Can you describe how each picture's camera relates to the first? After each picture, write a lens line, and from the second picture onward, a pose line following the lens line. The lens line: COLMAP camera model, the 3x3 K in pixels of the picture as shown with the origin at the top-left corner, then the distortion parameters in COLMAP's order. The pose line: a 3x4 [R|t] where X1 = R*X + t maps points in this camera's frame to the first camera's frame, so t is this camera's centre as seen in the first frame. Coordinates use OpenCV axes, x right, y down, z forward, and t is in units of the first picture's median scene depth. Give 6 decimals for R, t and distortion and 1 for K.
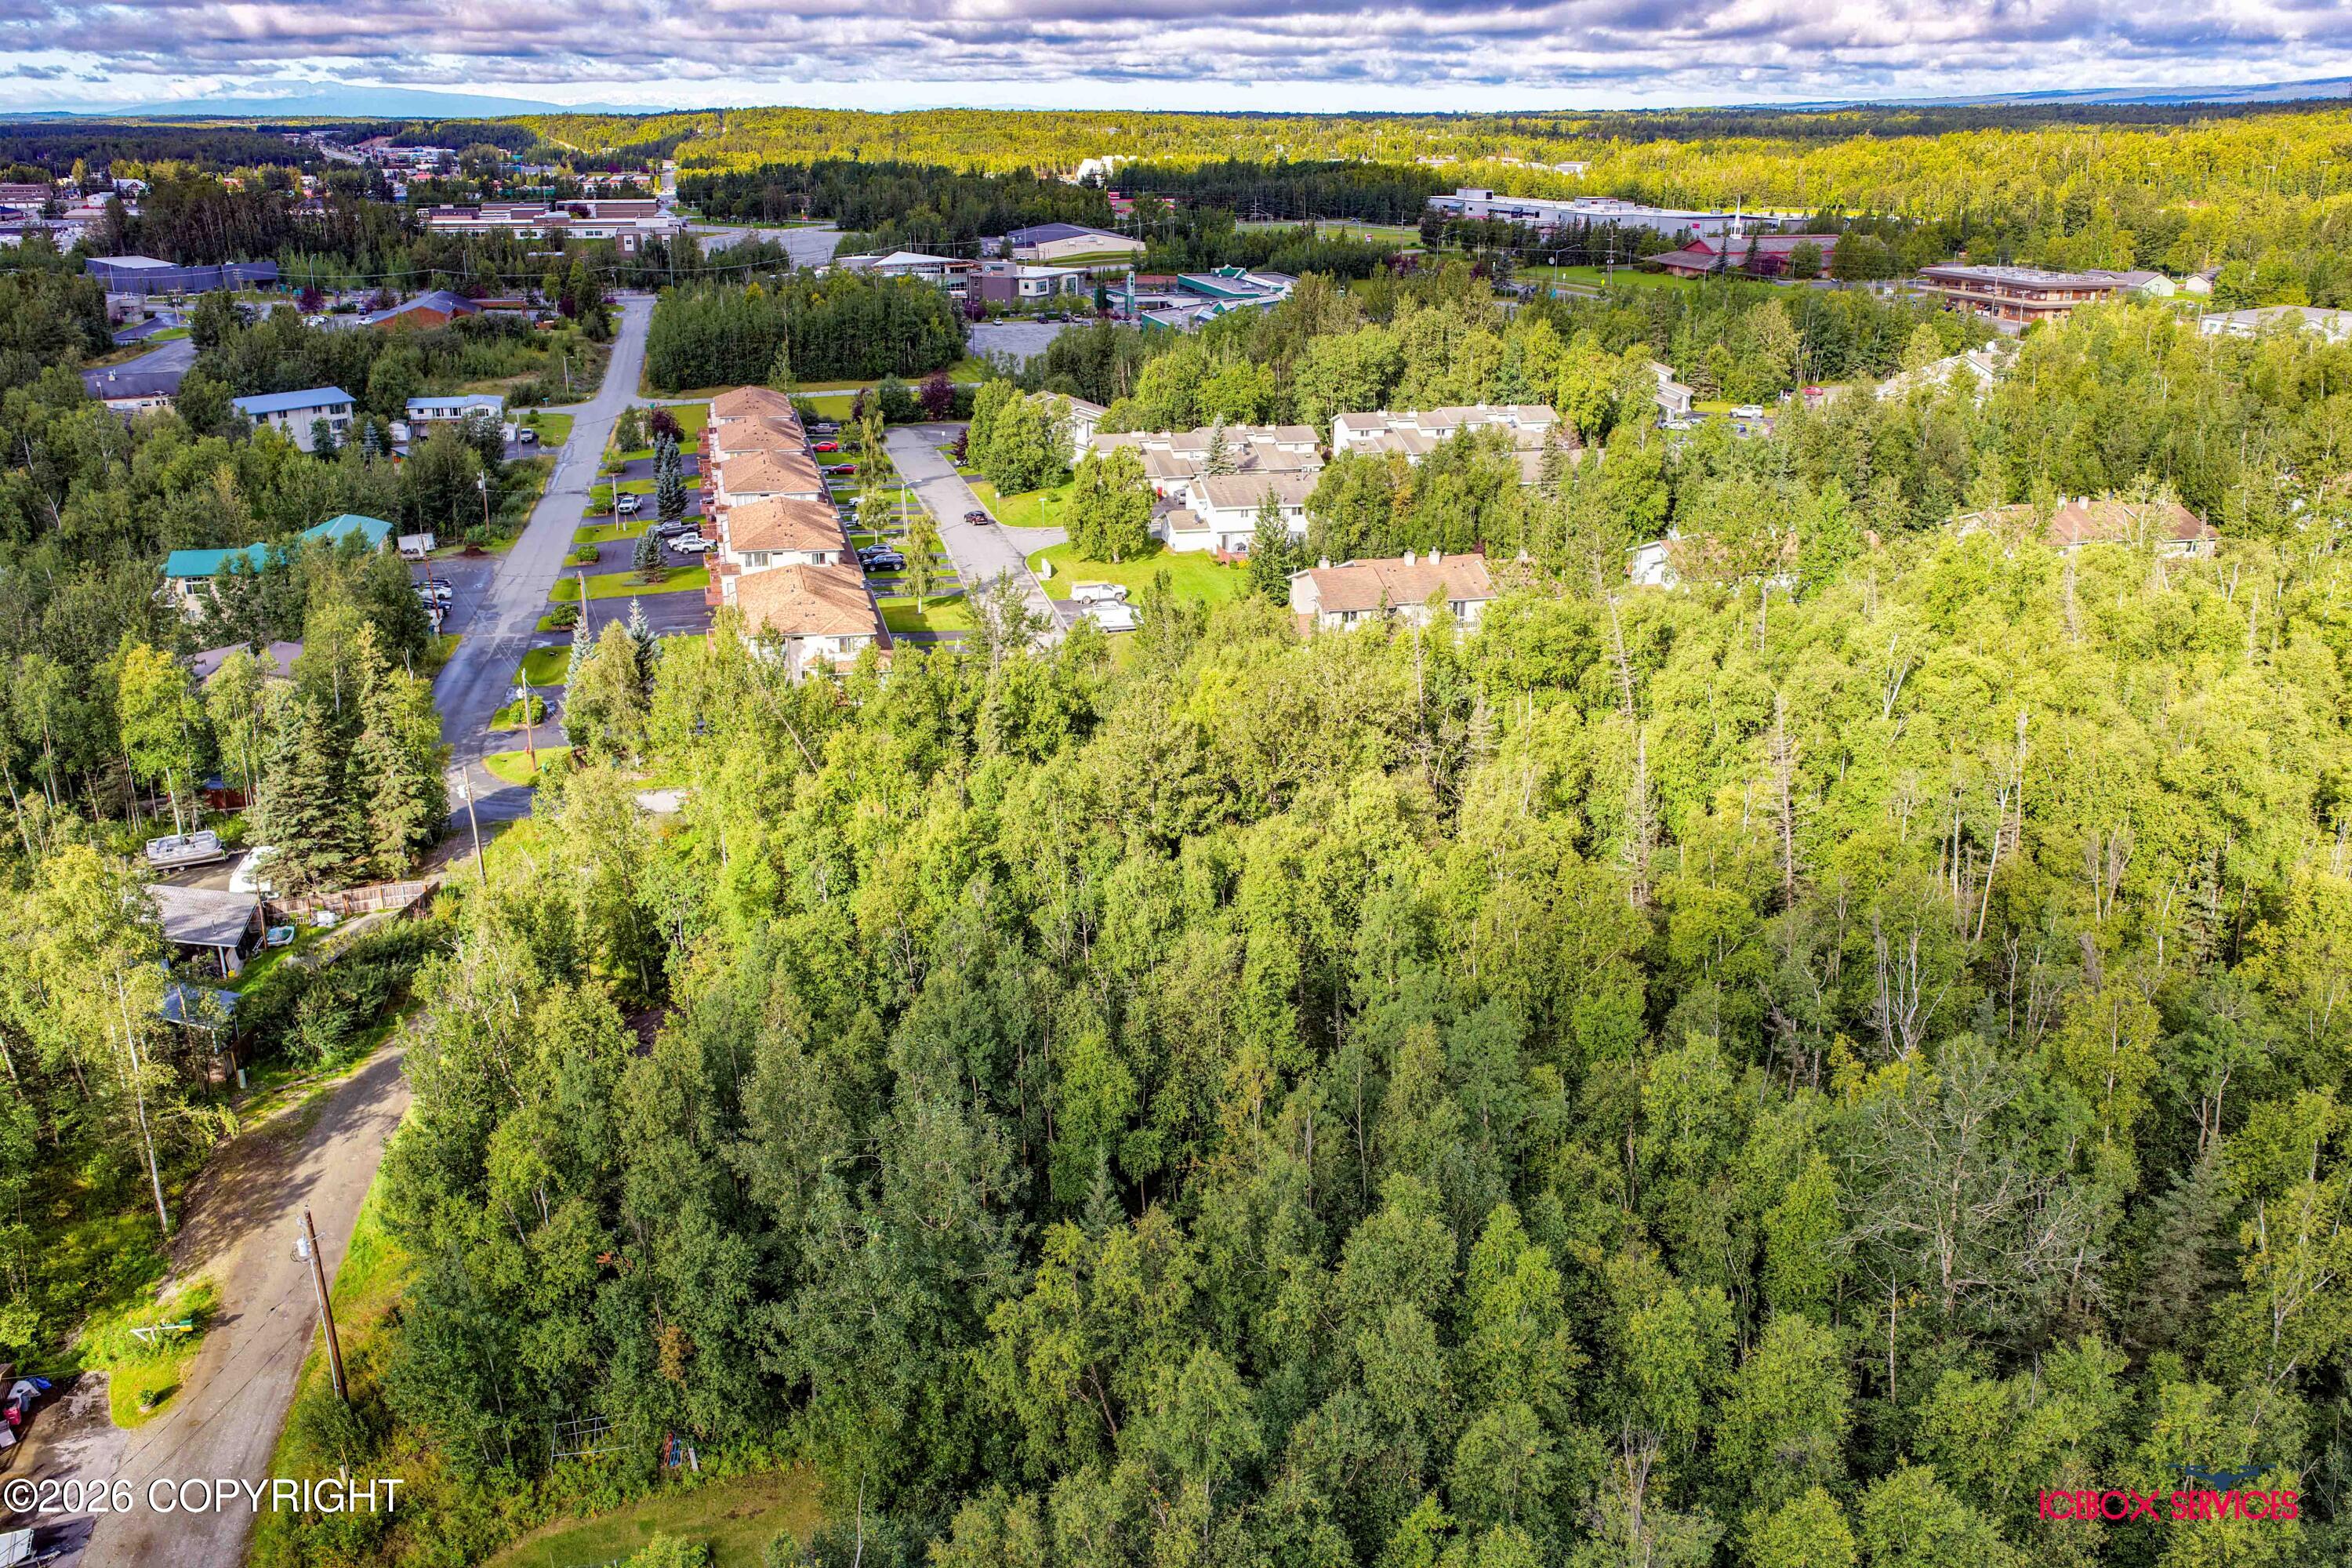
lens RADIAL K [[1936.5, 0, 1176.0], [0, 1936.5, 784.0], [0, 0, 1]] dist [-0.001178, 0.017730]
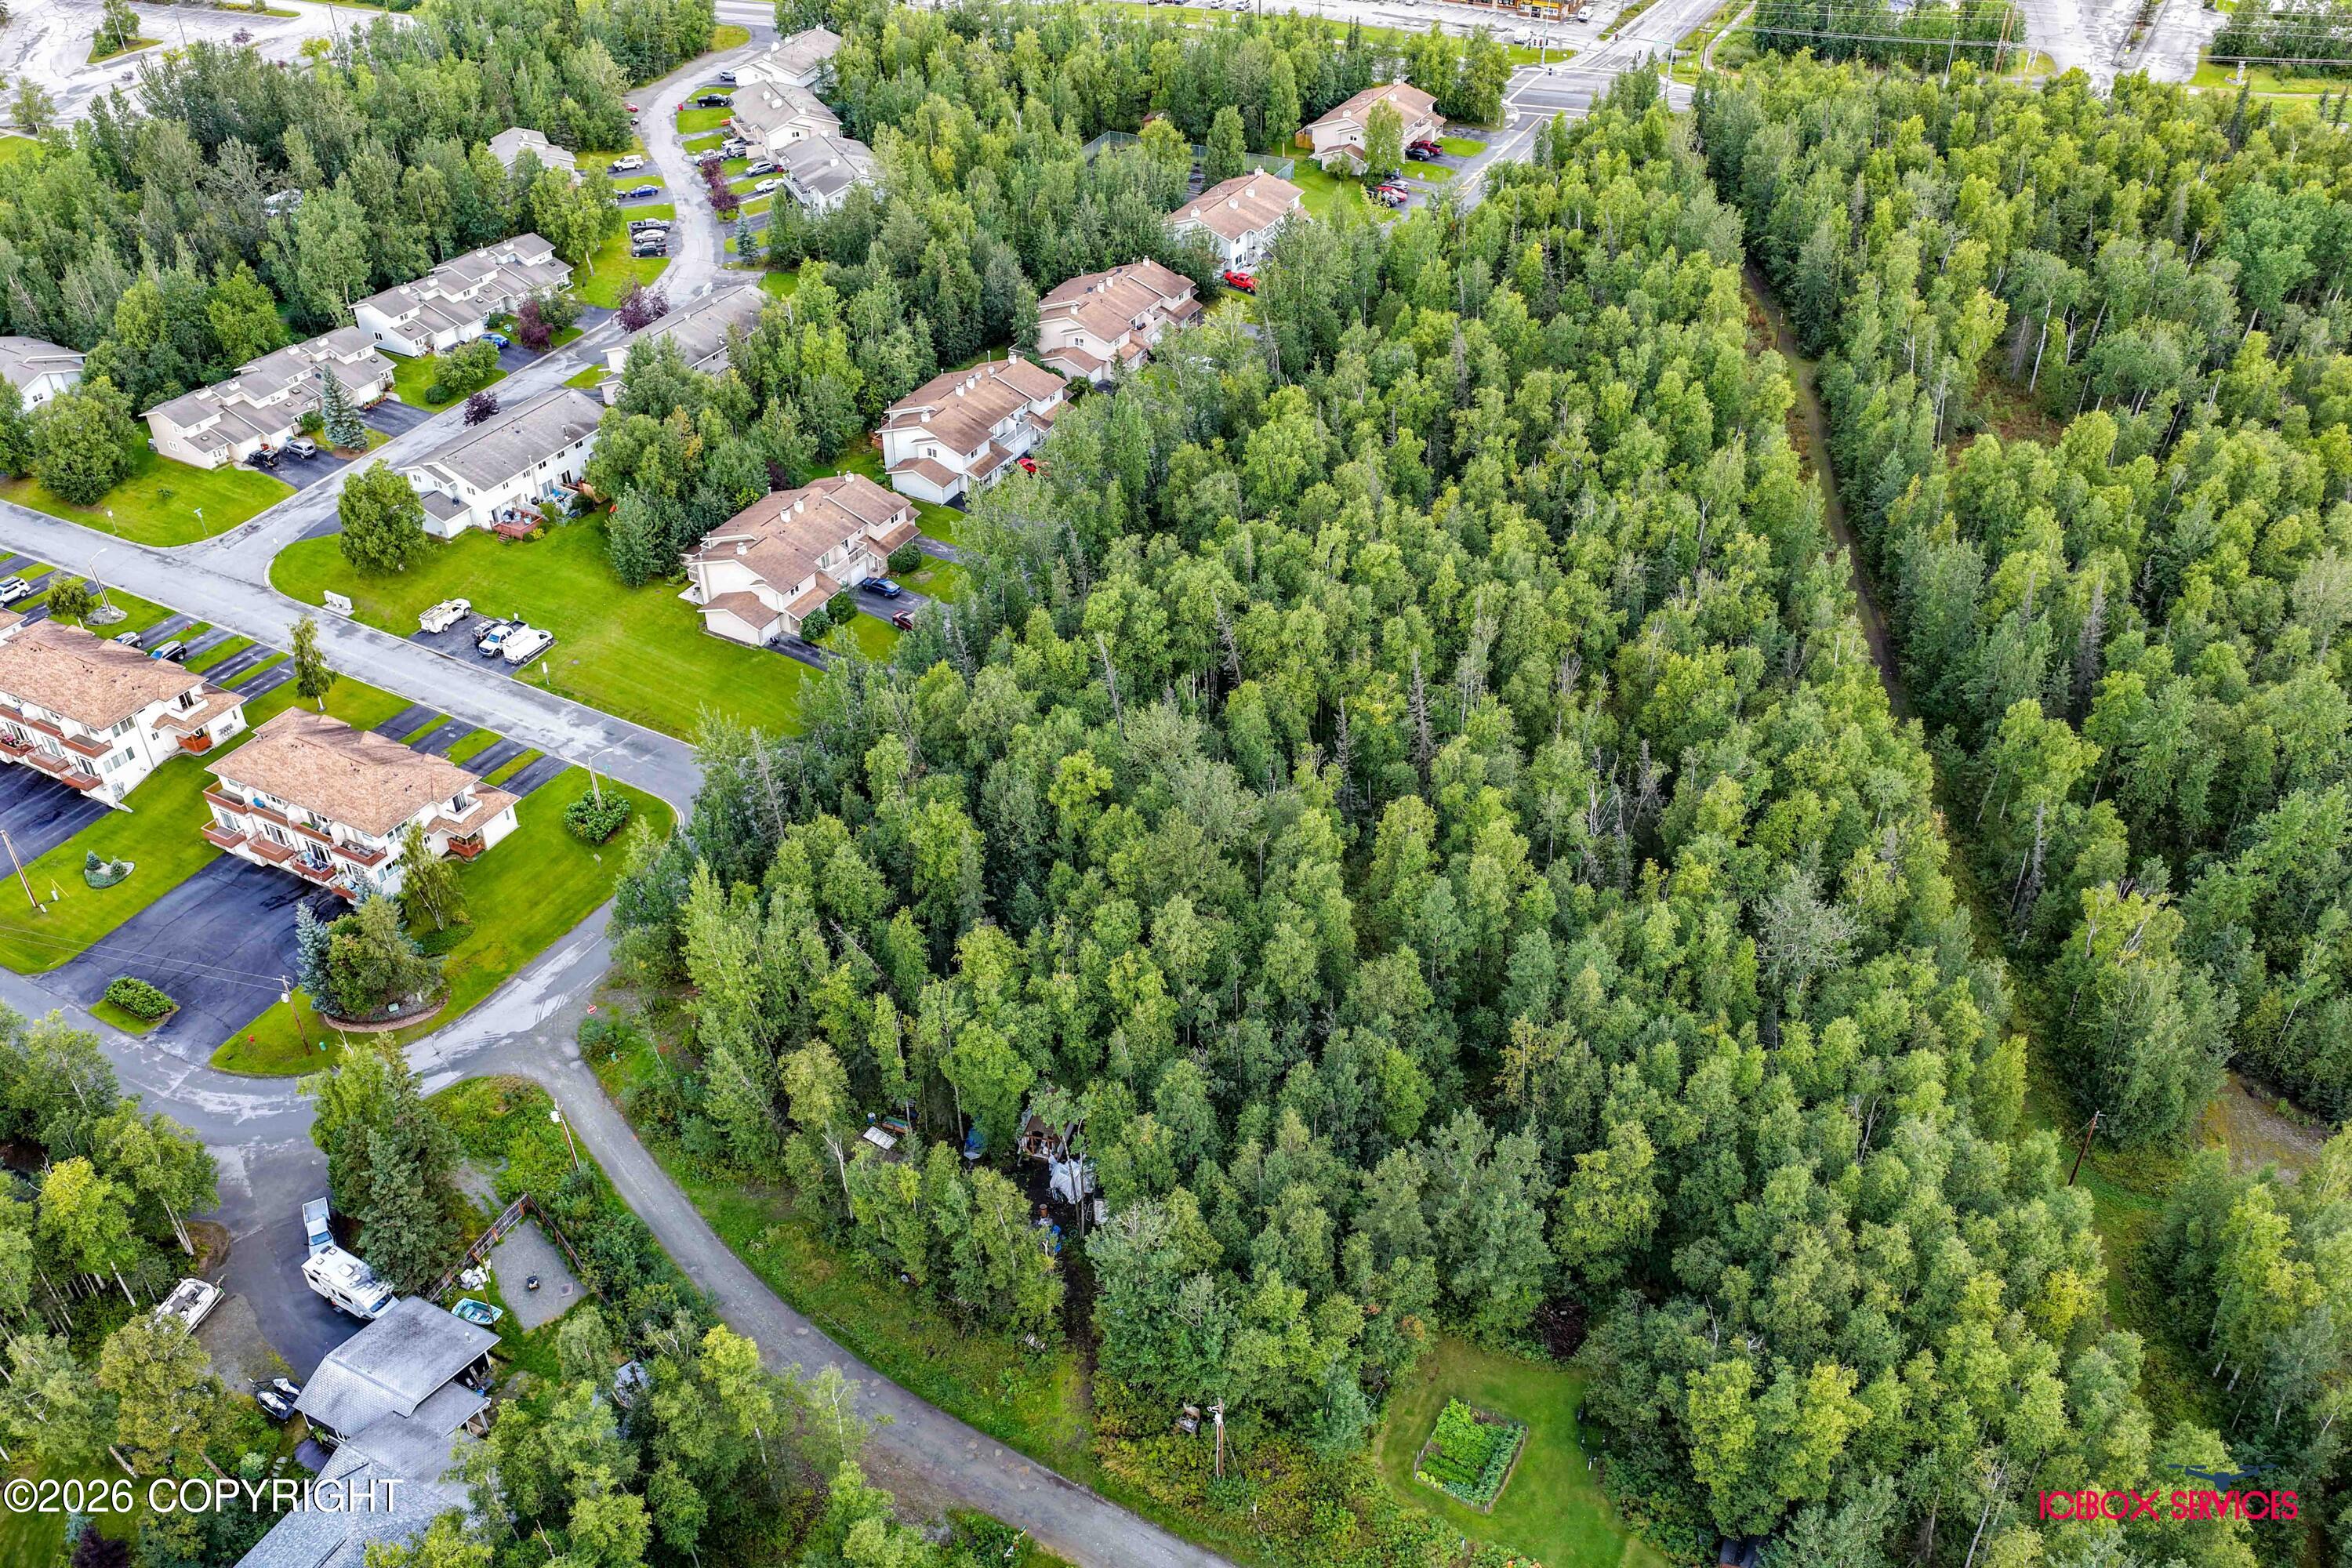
lens RADIAL K [[1936.5, 0, 1176.0], [0, 1936.5, 784.0], [0, 0, 1]] dist [-0.001178, 0.017730]
pose [[0.672199, -0.439697, 0.595663, -0.139187], [0.250891, 0.892226, 0.375482, -0.098706], [-0.696564, -0.102952, 0.710070, -0.009623]]
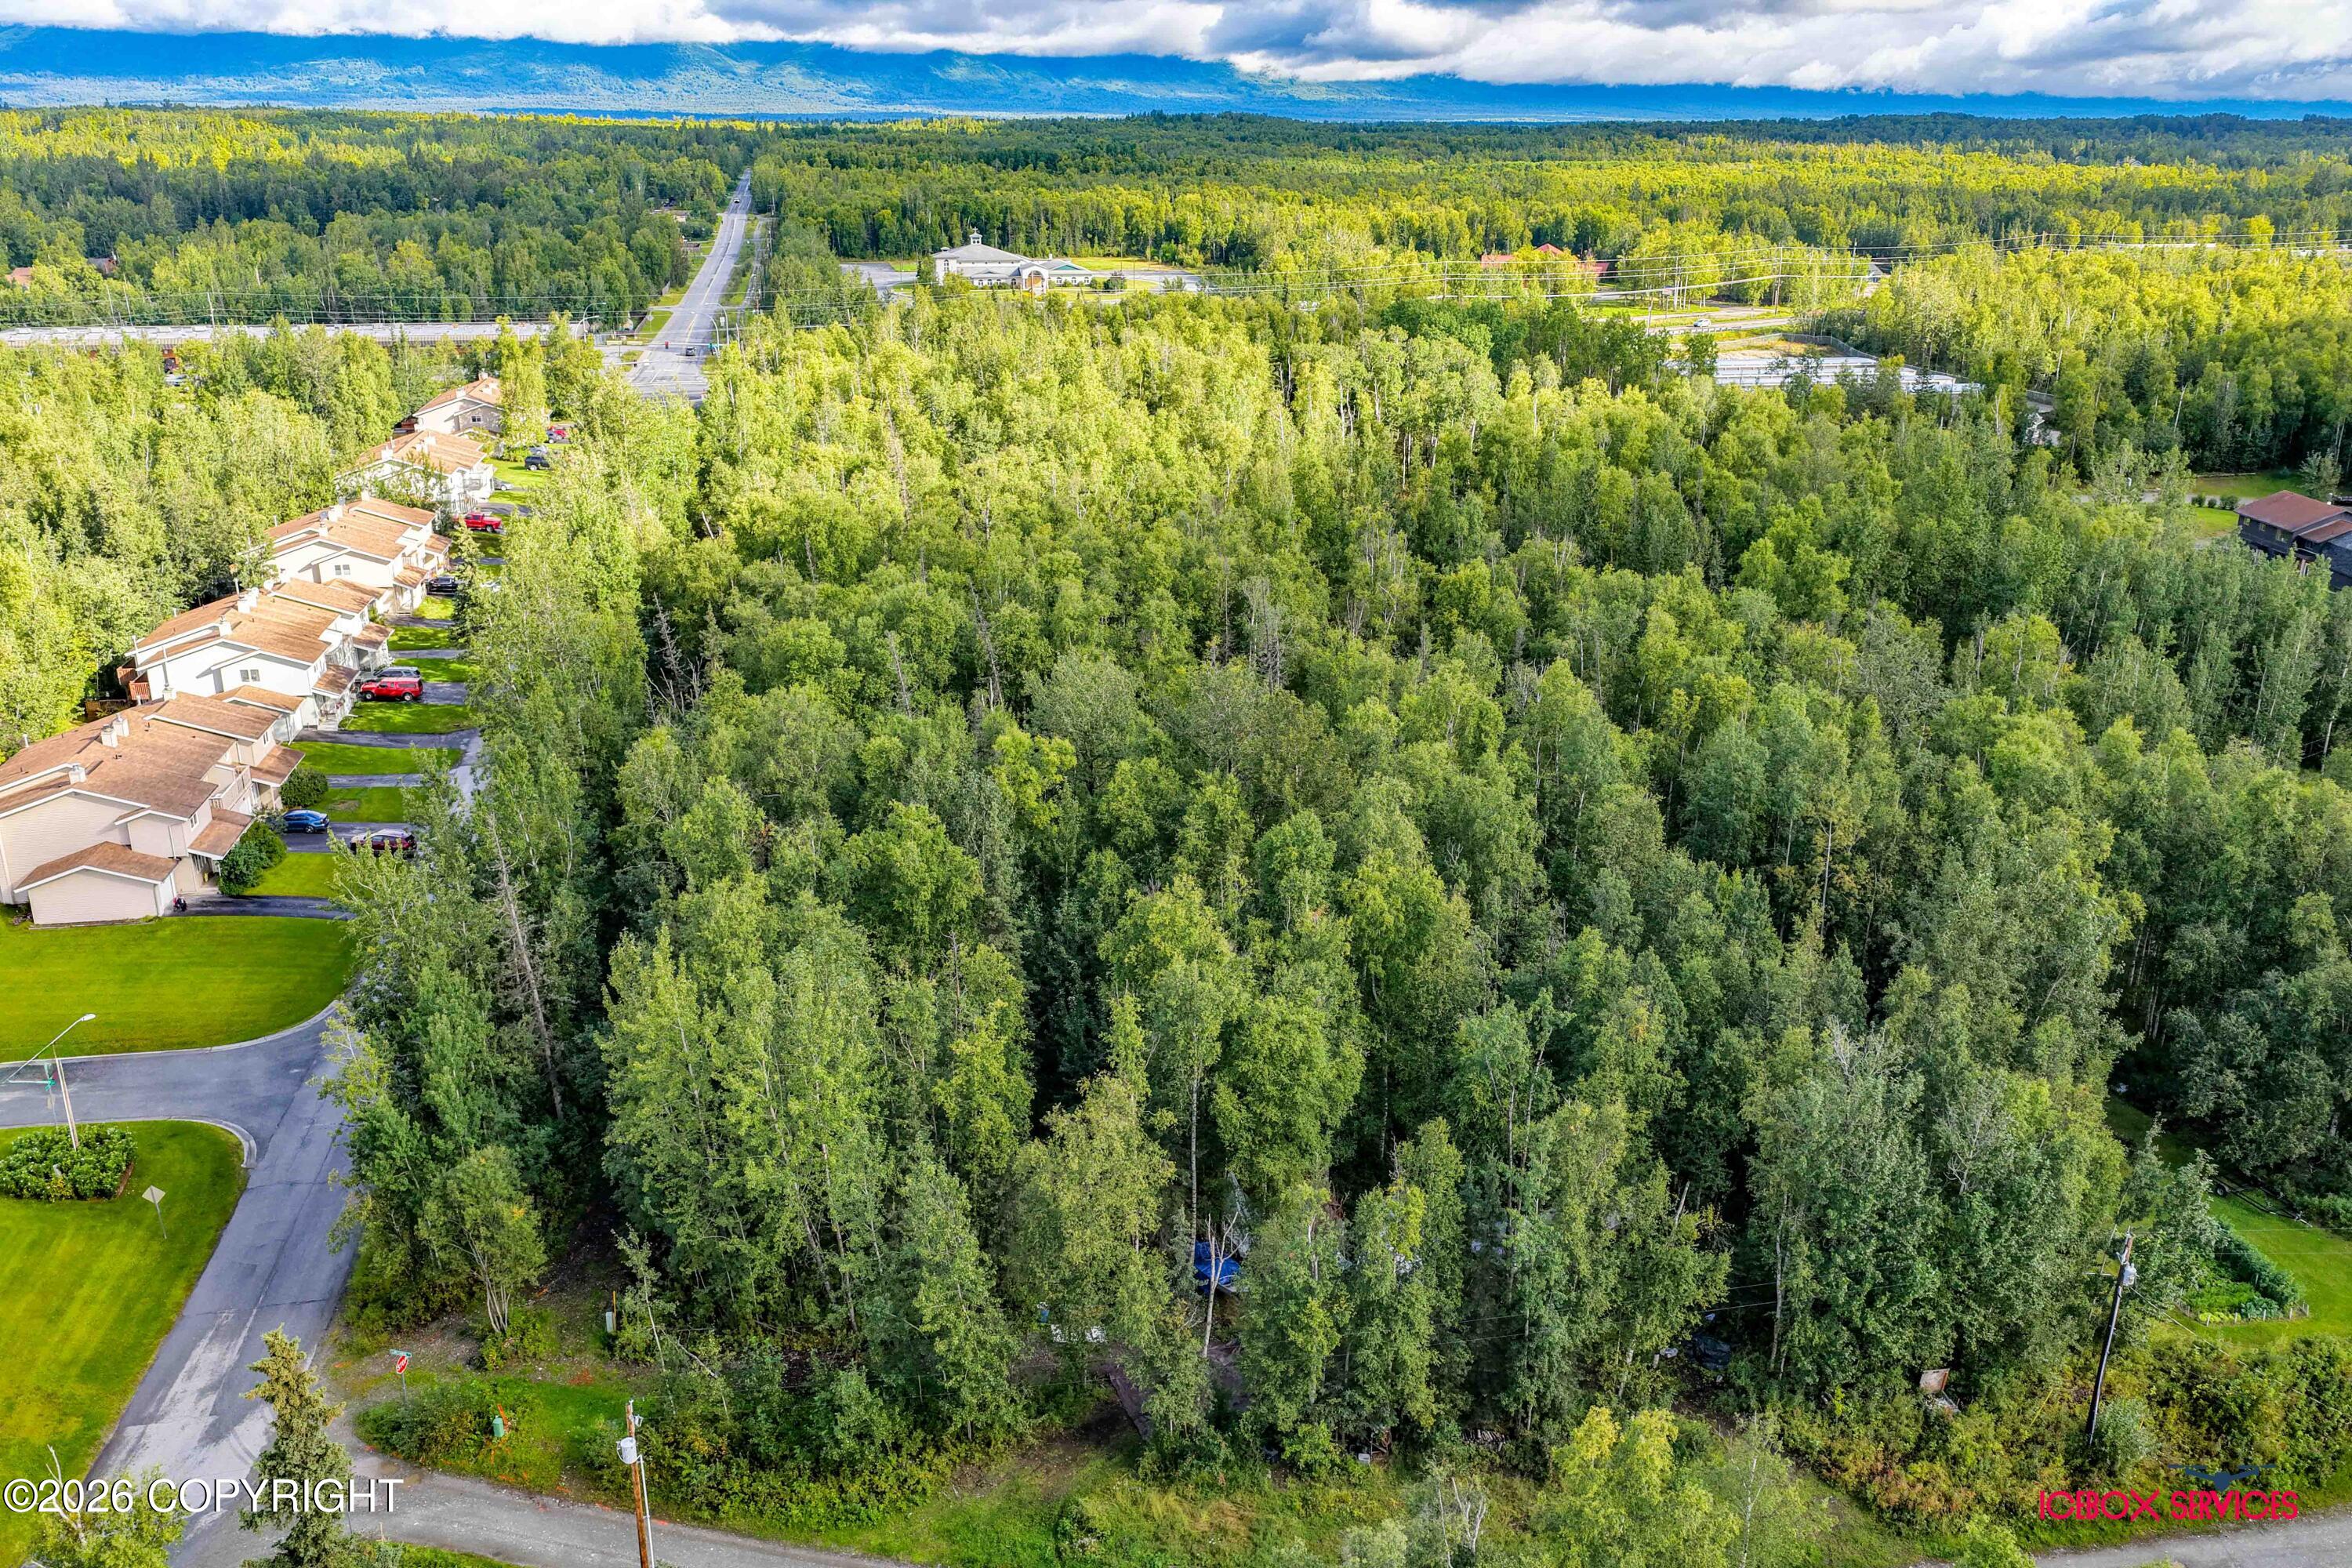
lens RADIAL K [[1936.5, 0, 1176.0], [0, 1936.5, 784.0], [0, 0, 1]] dist [-0.001178, 0.017730]
pose [[0.054095, -0.323156, 0.944798, -0.153450], [0.326455, 0.899912, 0.289112, -0.050001], [-0.943664, 0.292794, 0.154177, 0.141530]]
